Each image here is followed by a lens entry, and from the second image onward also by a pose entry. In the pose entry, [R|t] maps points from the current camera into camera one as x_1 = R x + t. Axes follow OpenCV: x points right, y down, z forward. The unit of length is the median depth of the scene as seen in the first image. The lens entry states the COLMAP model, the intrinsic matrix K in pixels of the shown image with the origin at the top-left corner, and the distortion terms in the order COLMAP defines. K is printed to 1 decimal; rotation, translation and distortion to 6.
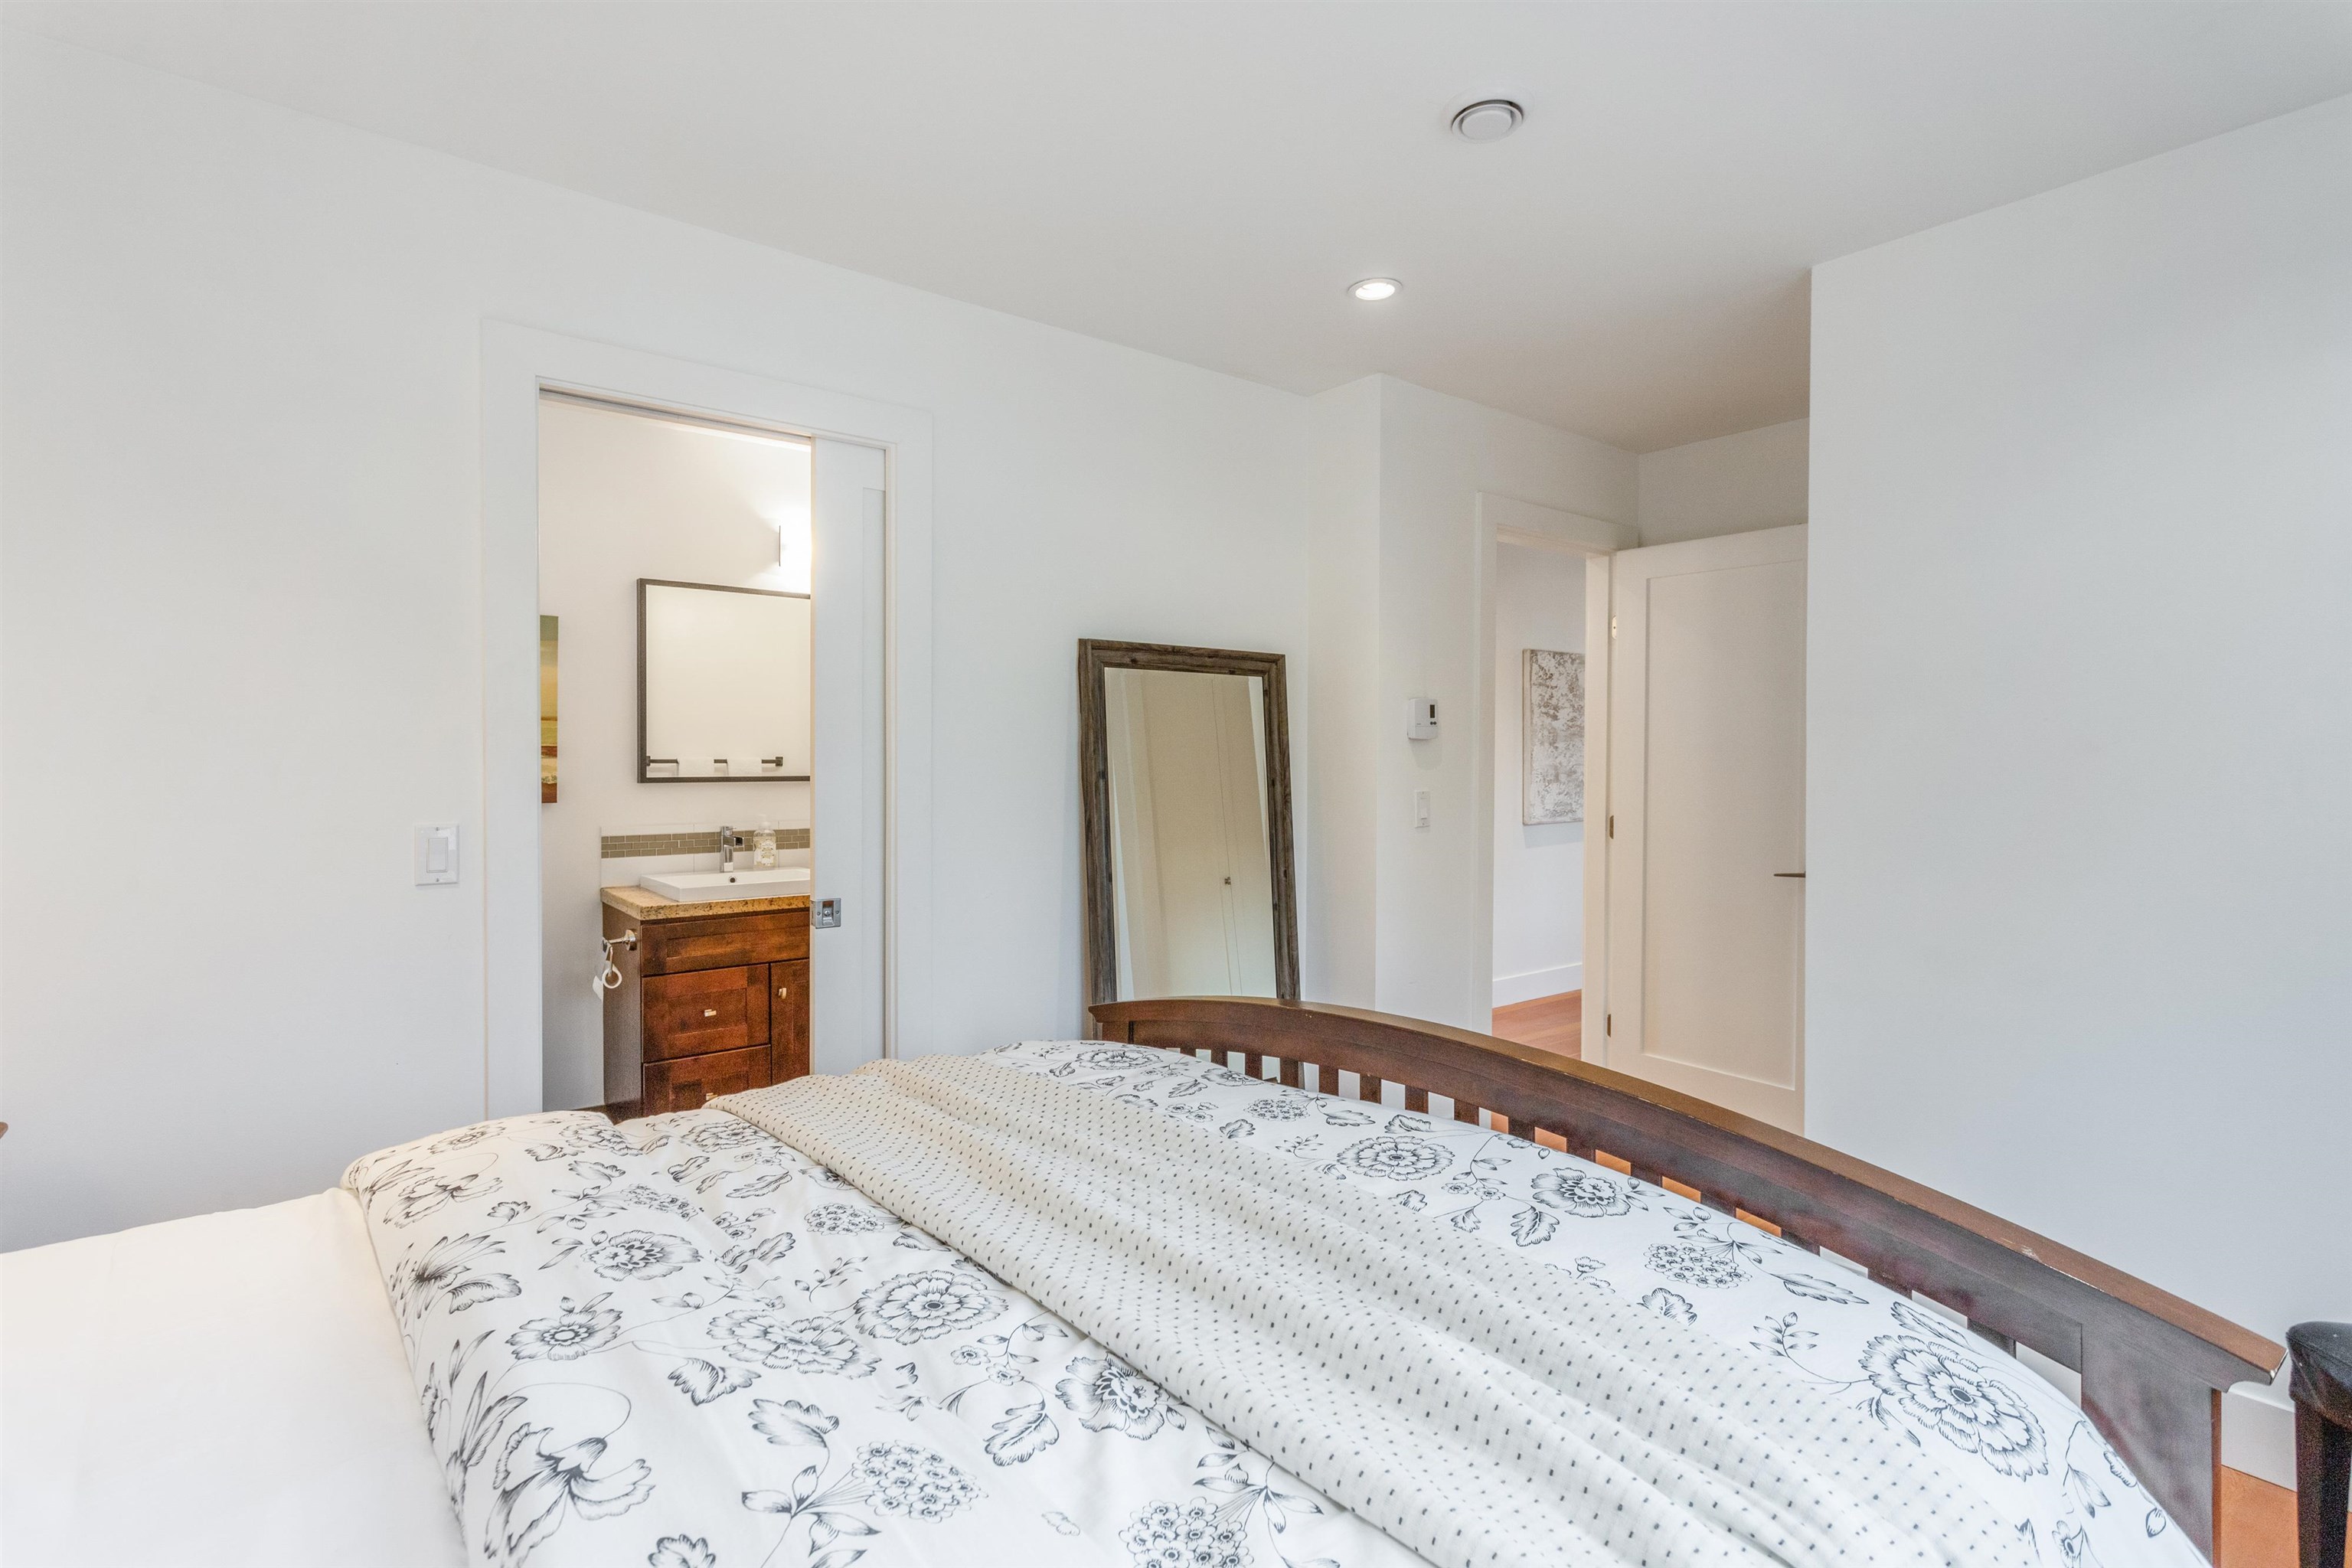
lens RADIAL K [[1204.1, 0, 1176.0], [0, 1204.1, 784.0], [0, 0, 1]] dist [0.001286, -0.000004]
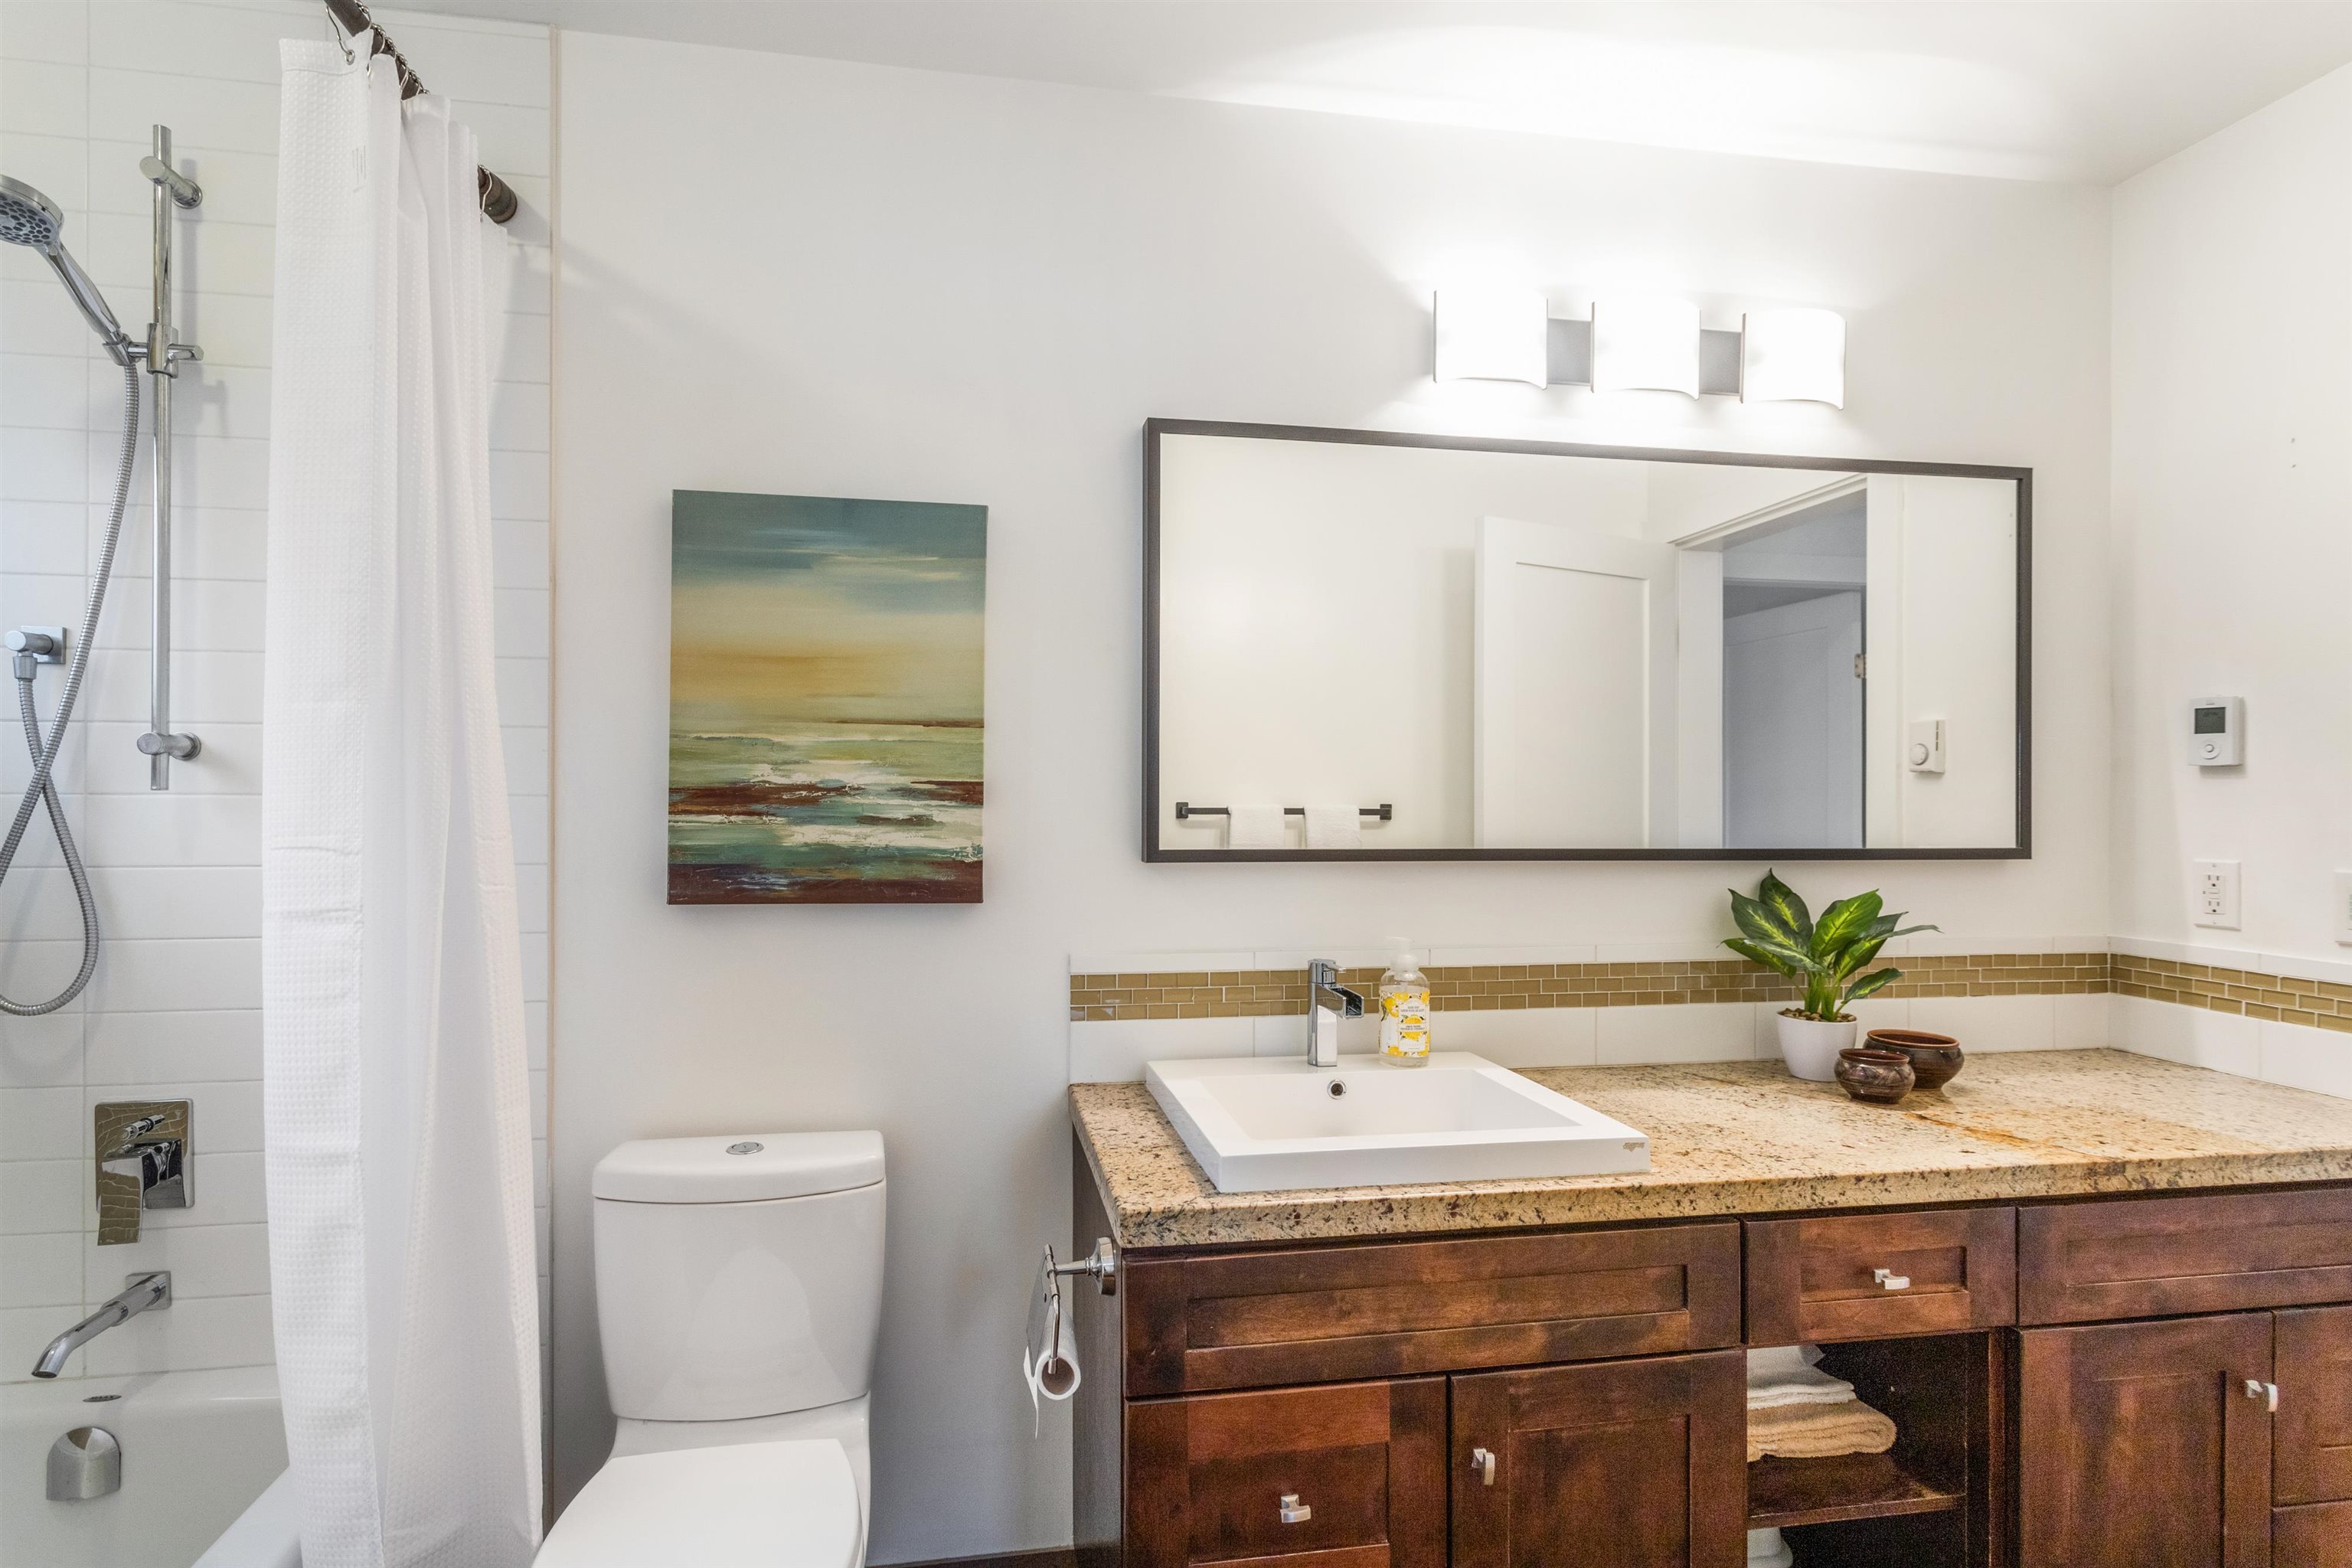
lens RADIAL K [[1204.1, 0, 1176.0], [0, 1204.1, 784.0], [0, 0, 1]] dist [0.001286, -0.000004]
pose [[0.903411, -0.011050, -0.428633, -0.254538], [-0.006763, 0.999176, -0.040012, -0.013126], [0.428722, 0.039046, 0.902592, 0.631703]]
